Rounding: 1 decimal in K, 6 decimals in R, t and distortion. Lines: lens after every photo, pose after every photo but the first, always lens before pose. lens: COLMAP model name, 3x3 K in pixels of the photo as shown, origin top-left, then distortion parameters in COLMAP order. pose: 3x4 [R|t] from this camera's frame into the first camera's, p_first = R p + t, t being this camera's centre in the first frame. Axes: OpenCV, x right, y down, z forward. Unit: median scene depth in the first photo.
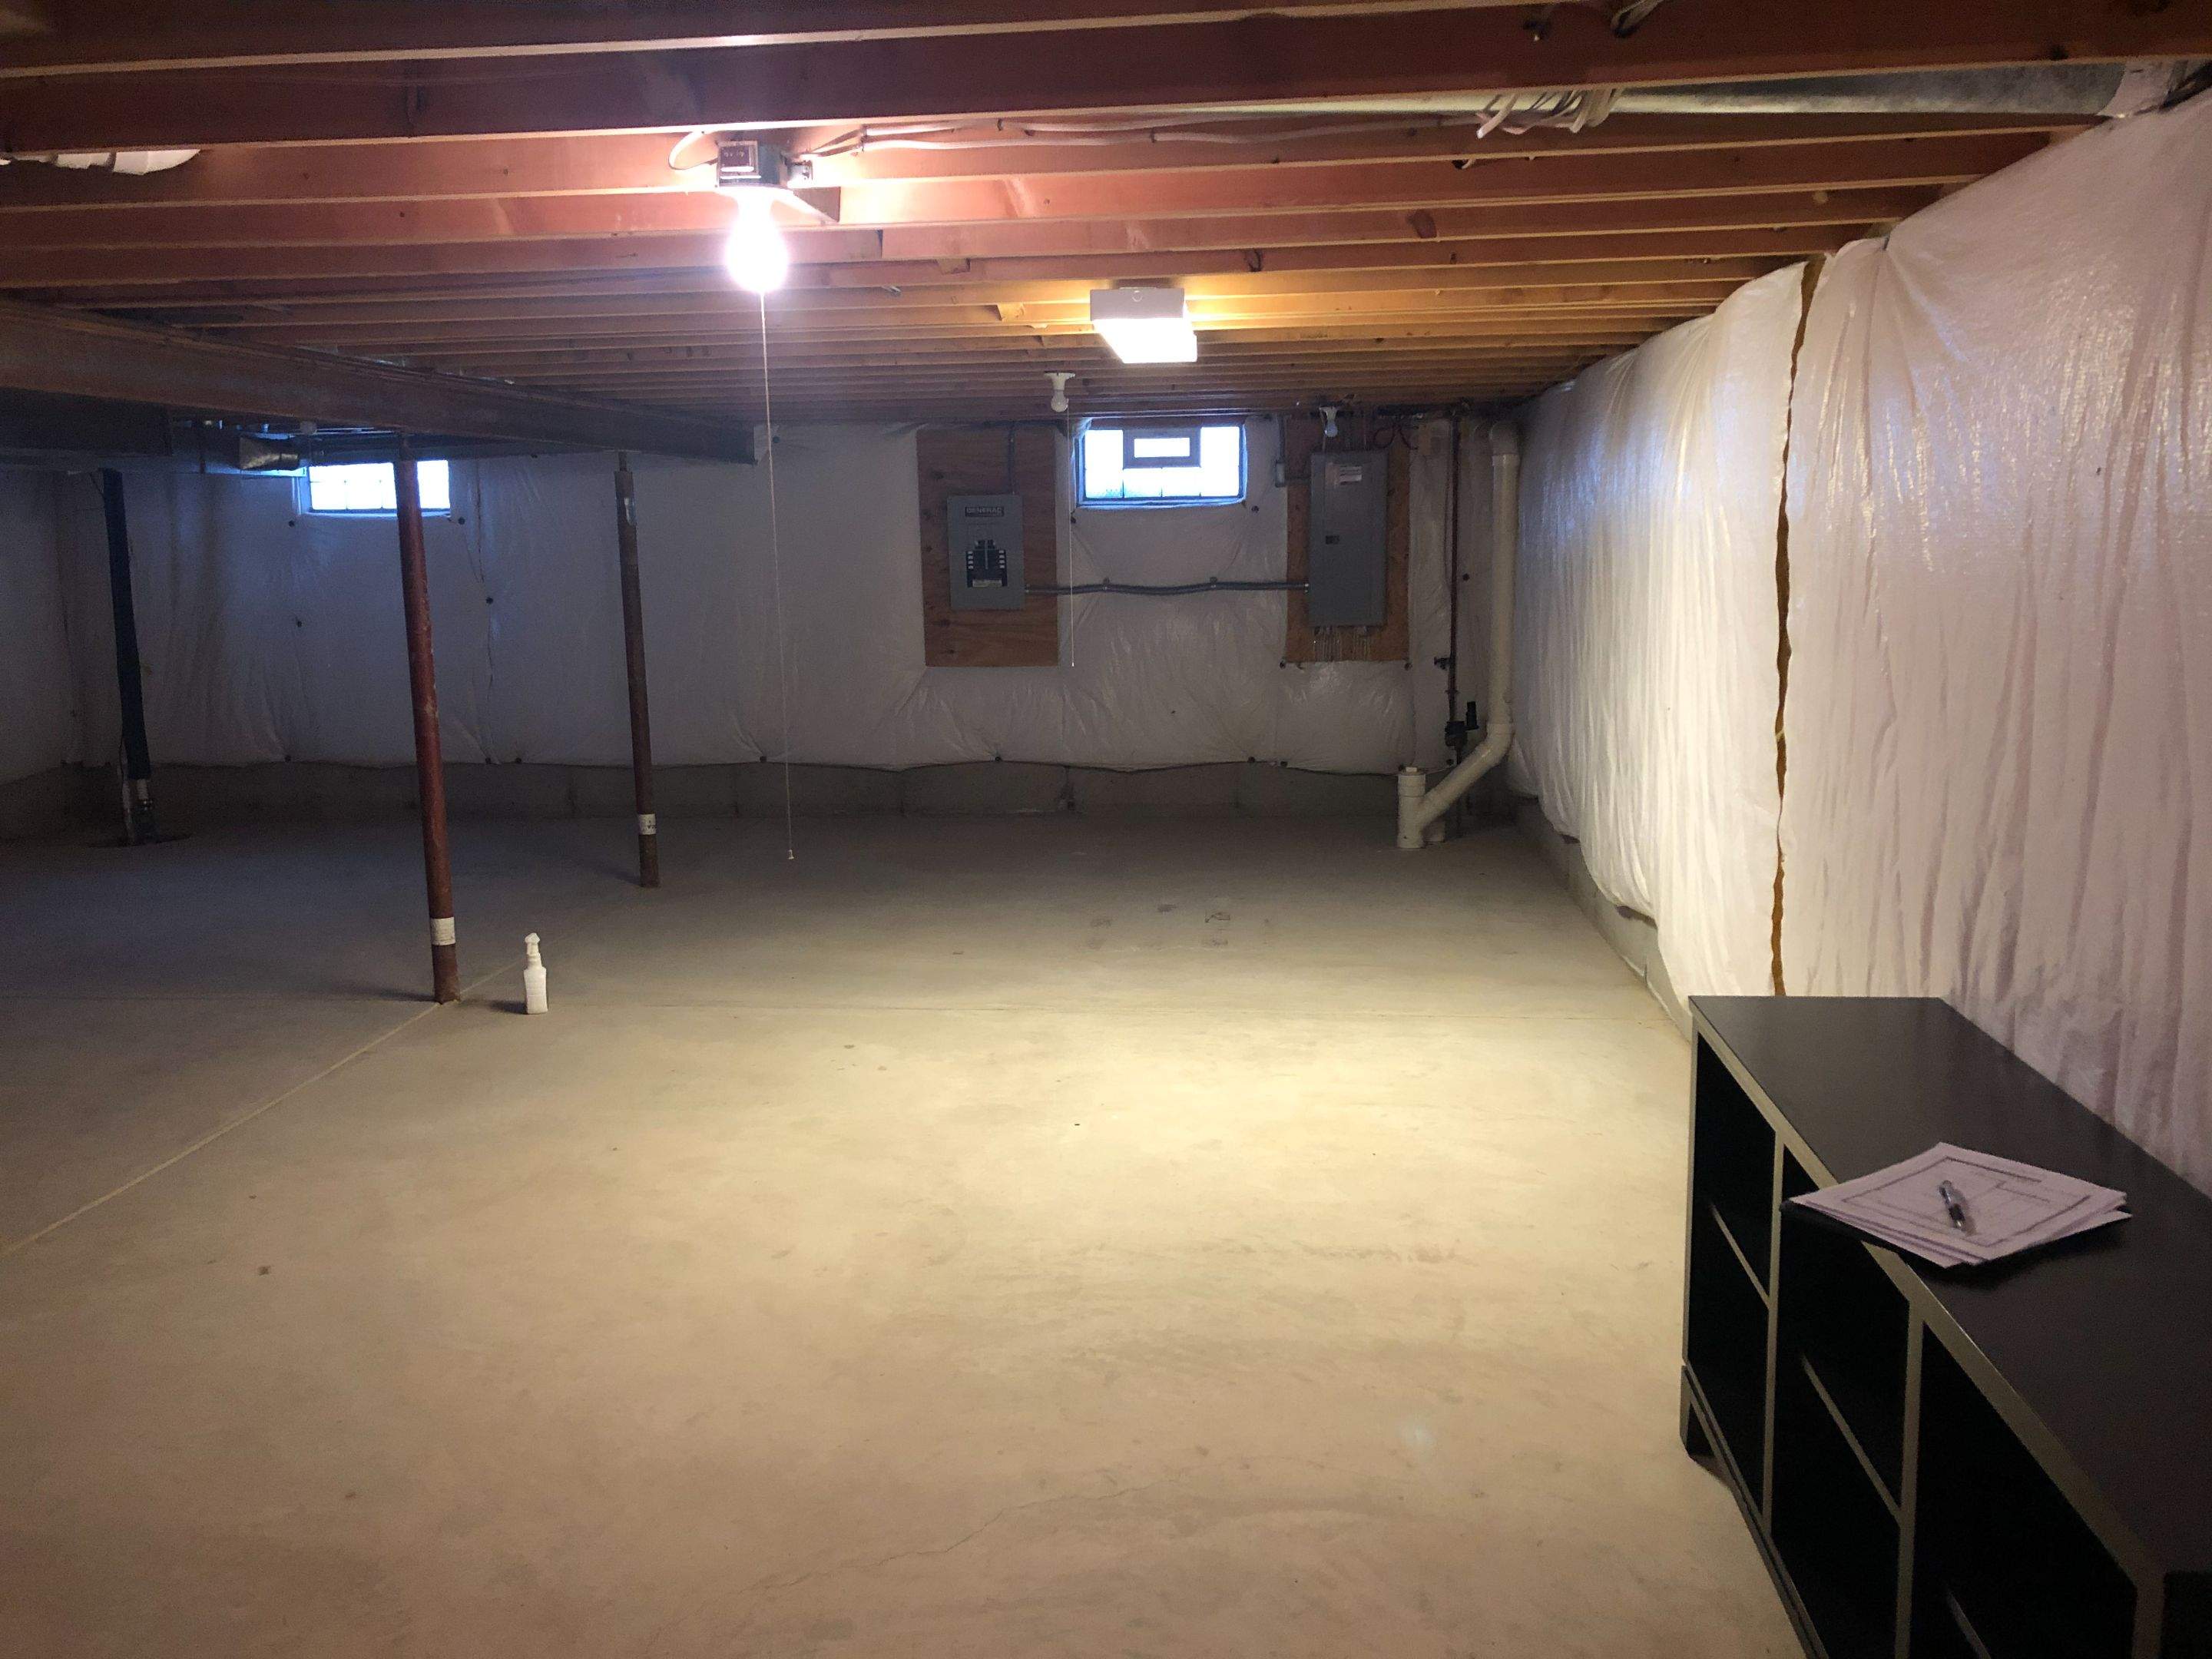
lens RADIAL K [[1752.3, 0, 1107.7], [0, 1752.3, 781.7], [0, 0, 1]] dist [0.098219, -0.214948]
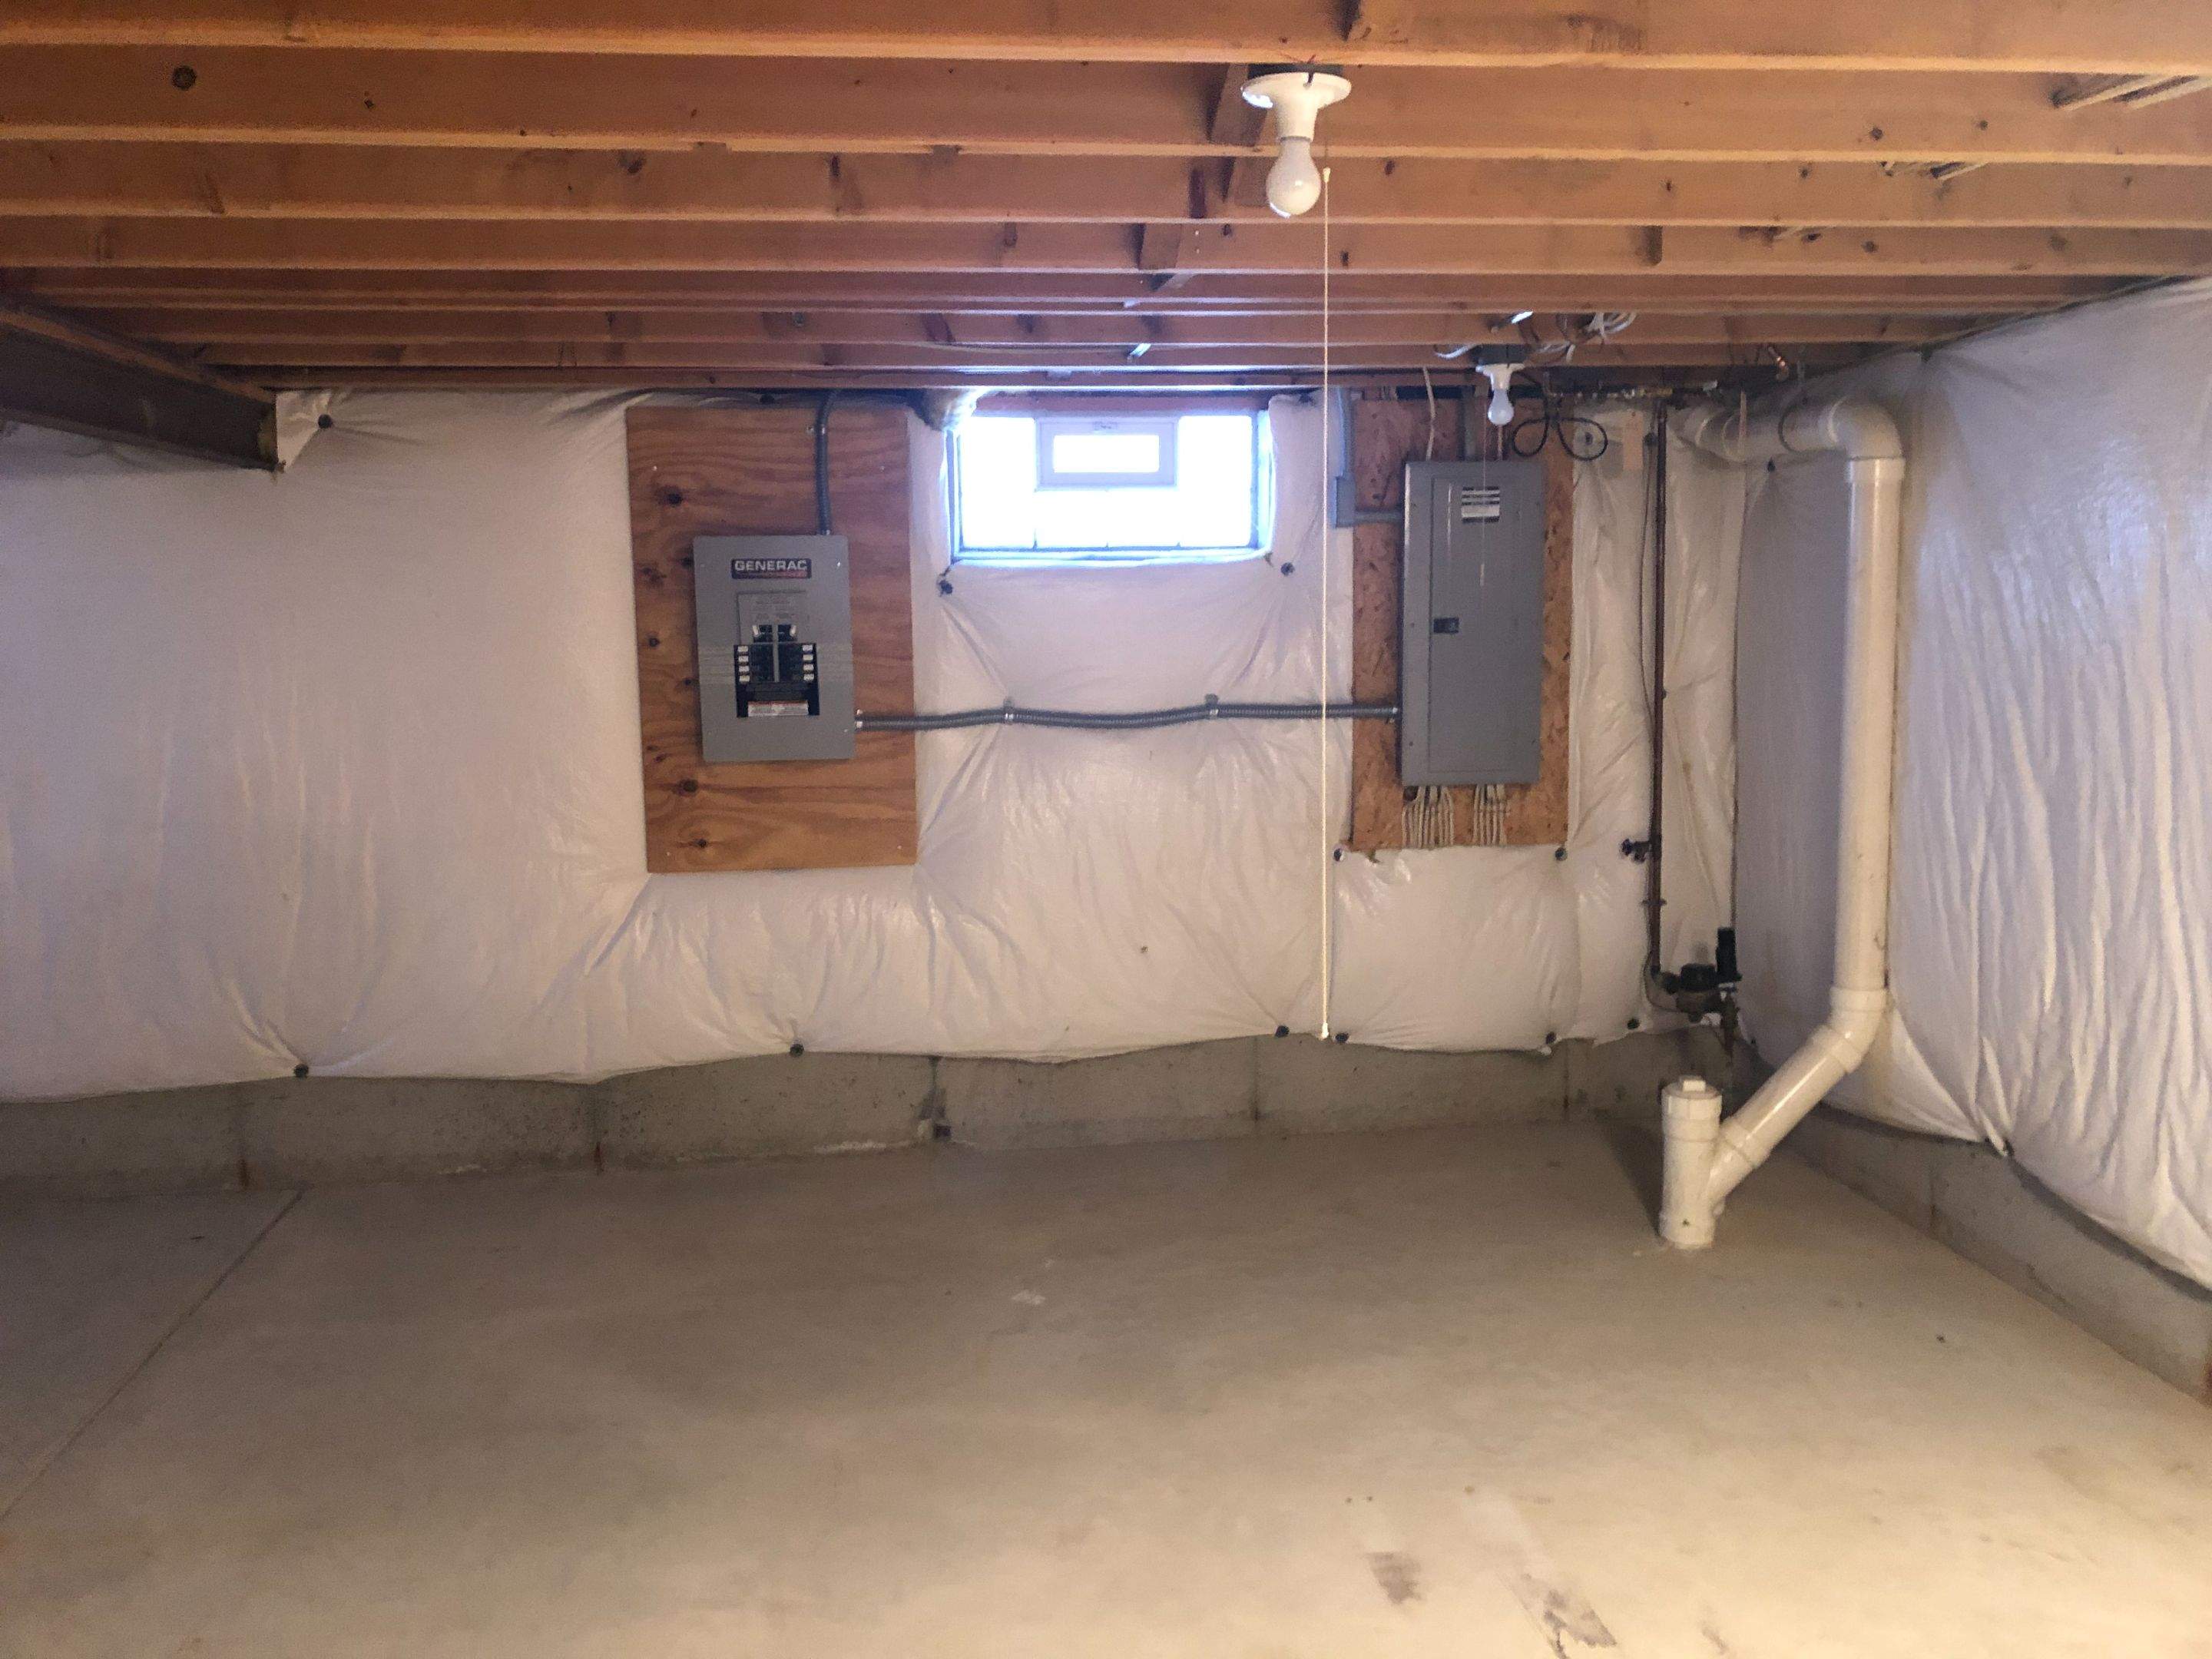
lens RADIAL K [[1752.3, 0, 1107.7], [0, 1752.3, 781.7], [0, 0, 1]] dist [0.098219, -0.214948]
pose [[0.975715, -0.018328, 0.218275, -0.086998], [0.028219, 0.998707, -0.042283, -0.068547], [-0.217218, 0.047416, 0.974971, 0.488031]]
